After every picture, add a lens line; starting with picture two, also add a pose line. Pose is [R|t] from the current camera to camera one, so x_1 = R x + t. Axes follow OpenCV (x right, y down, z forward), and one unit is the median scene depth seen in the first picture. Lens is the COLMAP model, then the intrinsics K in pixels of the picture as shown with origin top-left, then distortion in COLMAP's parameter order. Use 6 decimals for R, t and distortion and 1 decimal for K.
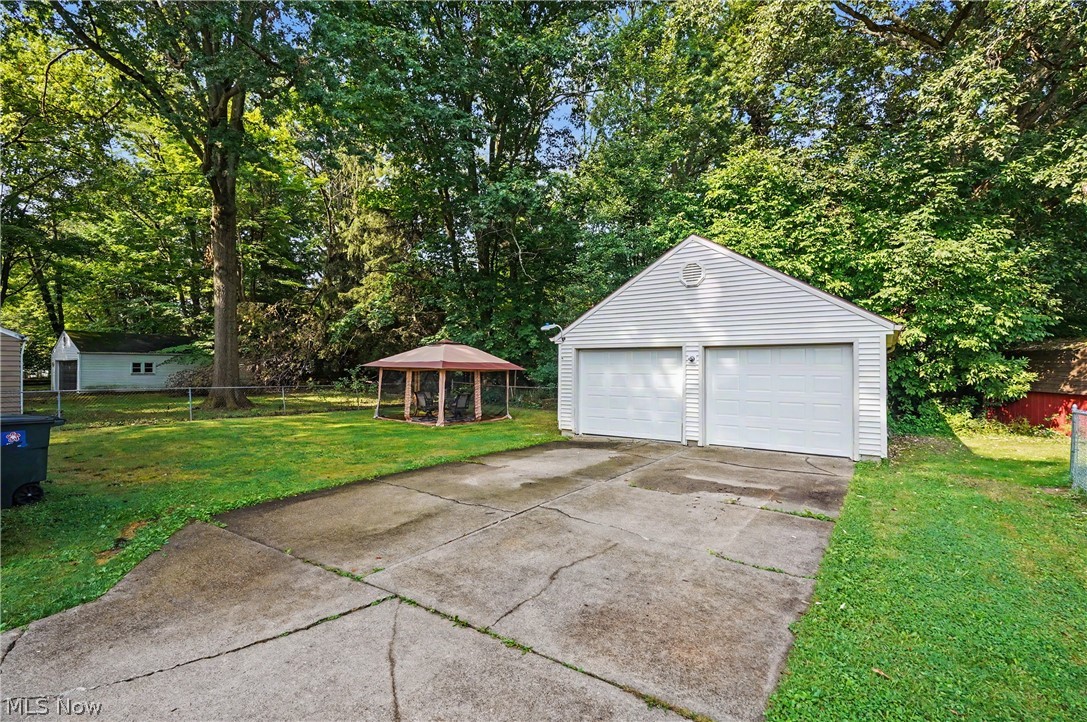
lens RADIAL K [[495.6, 0, 547.6], [0, 495.6, 364.1], [0, 0, 1]] dist [-0.017259, 0.001156]
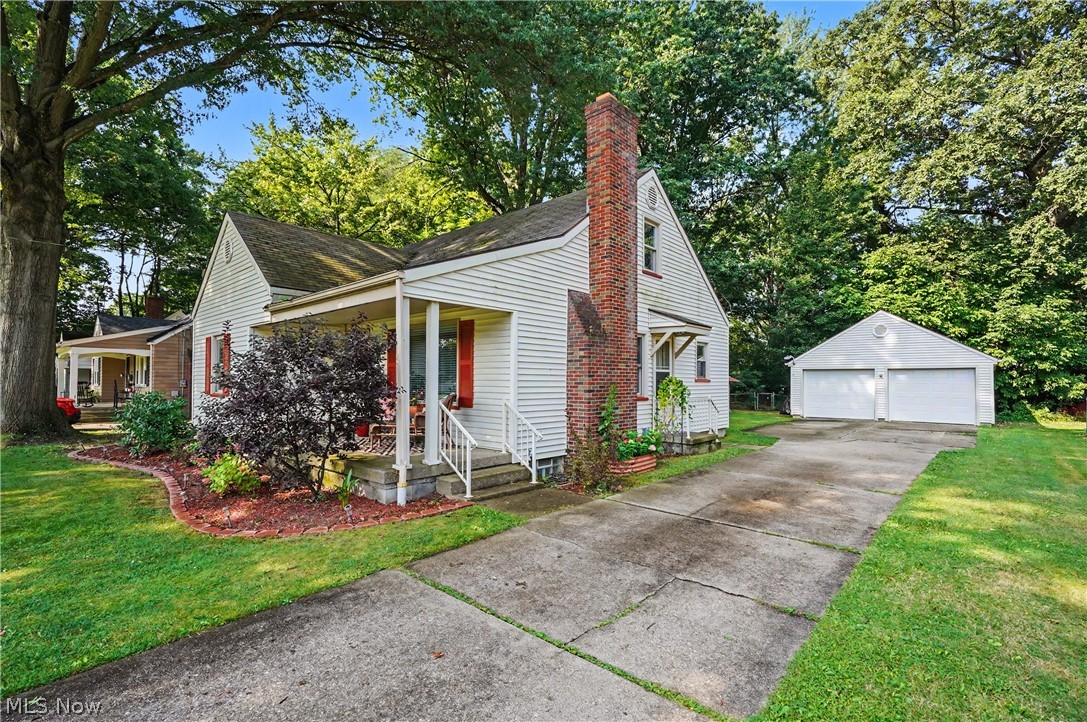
lens RADIAL K [[495.6, 0, 541.1], [0, 495.6, 366.2], [0, 0, 1]] dist [-0.017259, 0.001156]
pose [[0.992039, 0.000977, -0.125924, -0.651016], [-0.003447, 0.999806, -0.019401, -0.003679], [0.125881, 0.019681, 0.991850, -0.885543]]
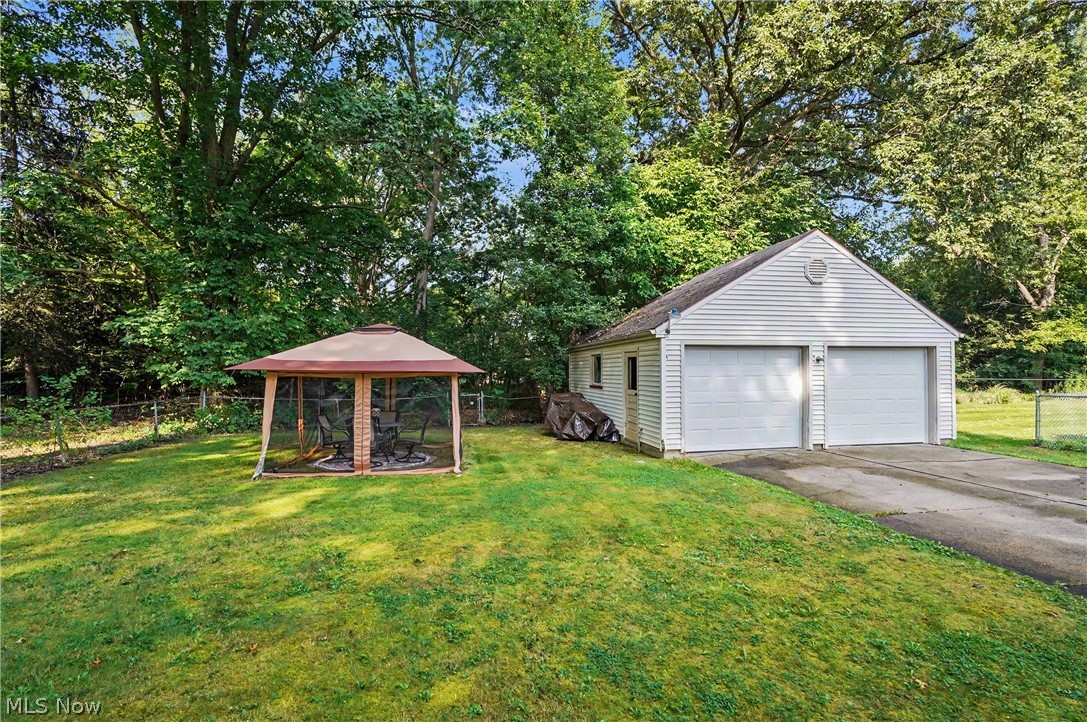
lens RADIAL K [[495.6, 0, 545.1], [0, 495.6, 361.4], [0, 0, 1]] dist [-0.017259, 0.001156]
pose [[0.698393, 0.002947, 0.715708, -0.641646], [-0.002674, 0.999995, -0.001508, -0.003266], [-0.715709, -0.000861, 0.698398, 0.605552]]
